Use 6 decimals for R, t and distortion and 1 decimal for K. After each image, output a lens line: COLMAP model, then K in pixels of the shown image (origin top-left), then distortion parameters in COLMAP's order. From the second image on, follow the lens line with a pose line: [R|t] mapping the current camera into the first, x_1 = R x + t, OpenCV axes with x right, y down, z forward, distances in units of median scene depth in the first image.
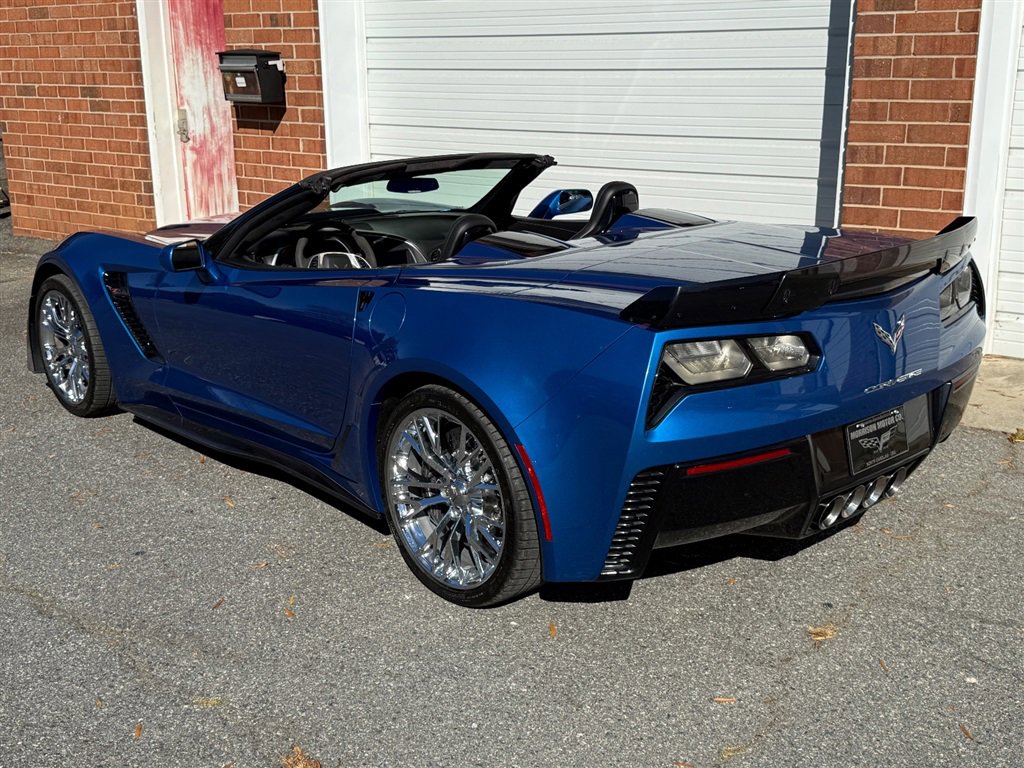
lens RADIAL K [[1211.9, 0, 520.7], [0, 1211.9, 383.3], [0, 0, 1]] dist [0.214992, -0.535147]
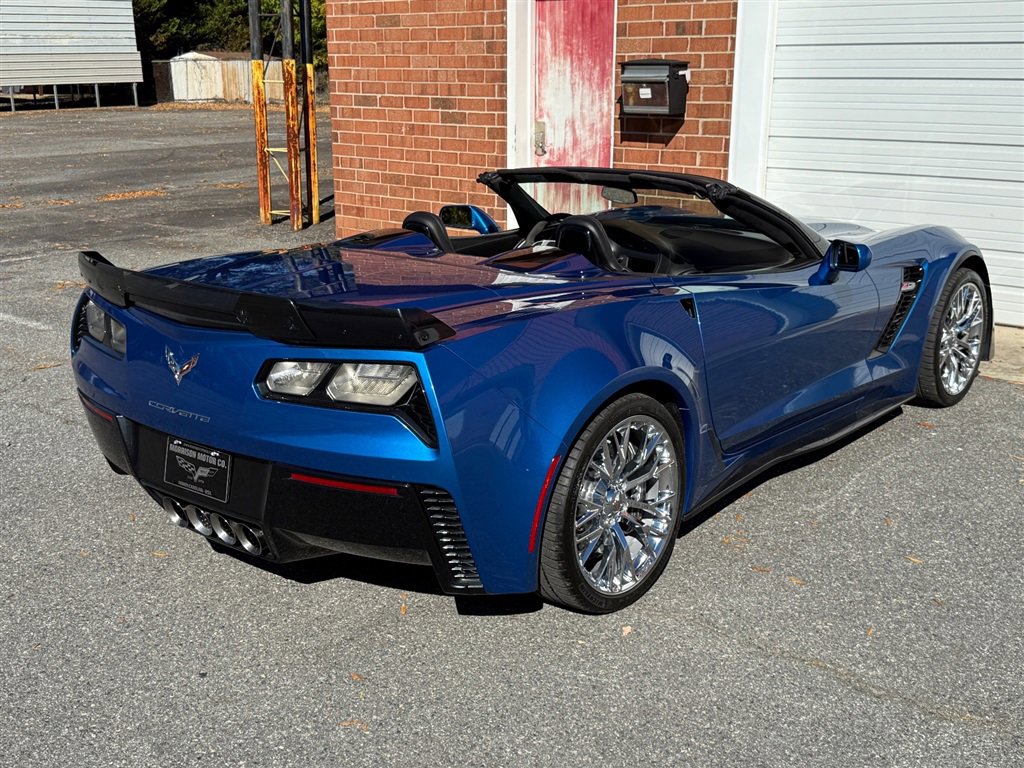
lens RADIAL K [[1207.3, 0, 511.4], [0, 1207.3, 388.9], [0, 0, 1]] dist [0.227000, -0.577685]
pose [[0.996515, 0.032086, -0.076996, -0.247889], [-0.032608, 0.999453, -0.005535, -0.005235], [0.076776, 0.008026, 0.997016, 0.043014]]
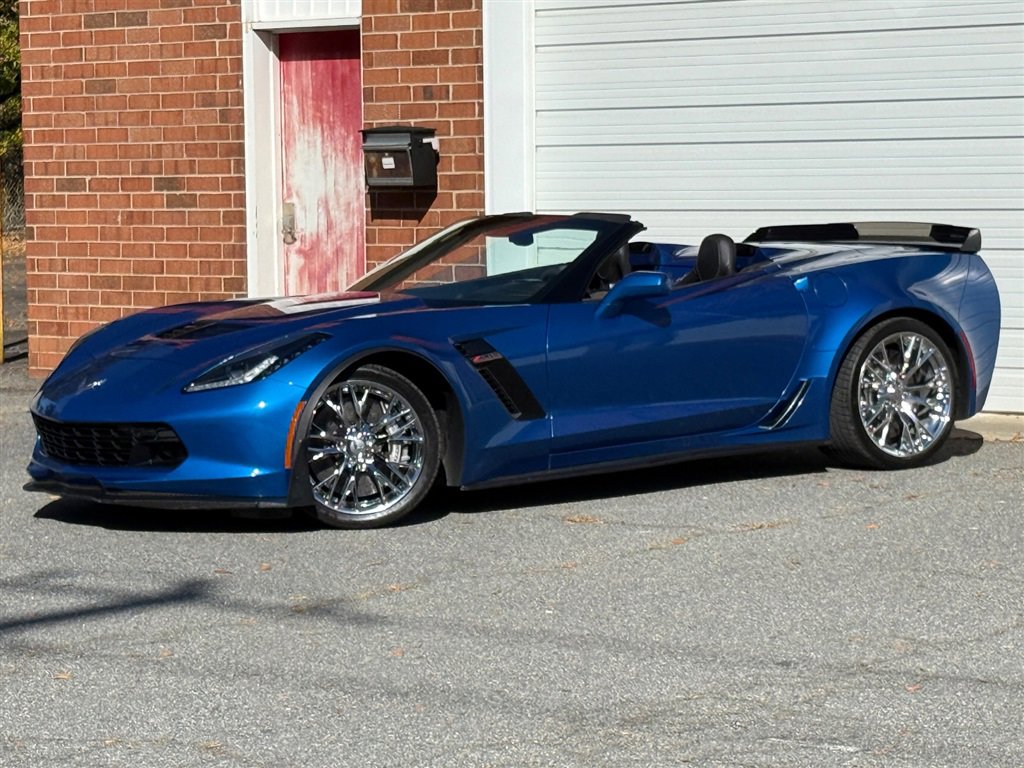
lens RADIAL K [[3318.7, 0, 512.0], [0, 3318.7, 384.0], [0, 0, 1]] dist [0.044824, 1.344202]
pose [[0.997454, -0.000039, -0.071307, 0.019358], [-0.013884, 0.980757, -0.194738, 0.342343], [0.069942, 0.195232, 0.978260, -1.177496]]
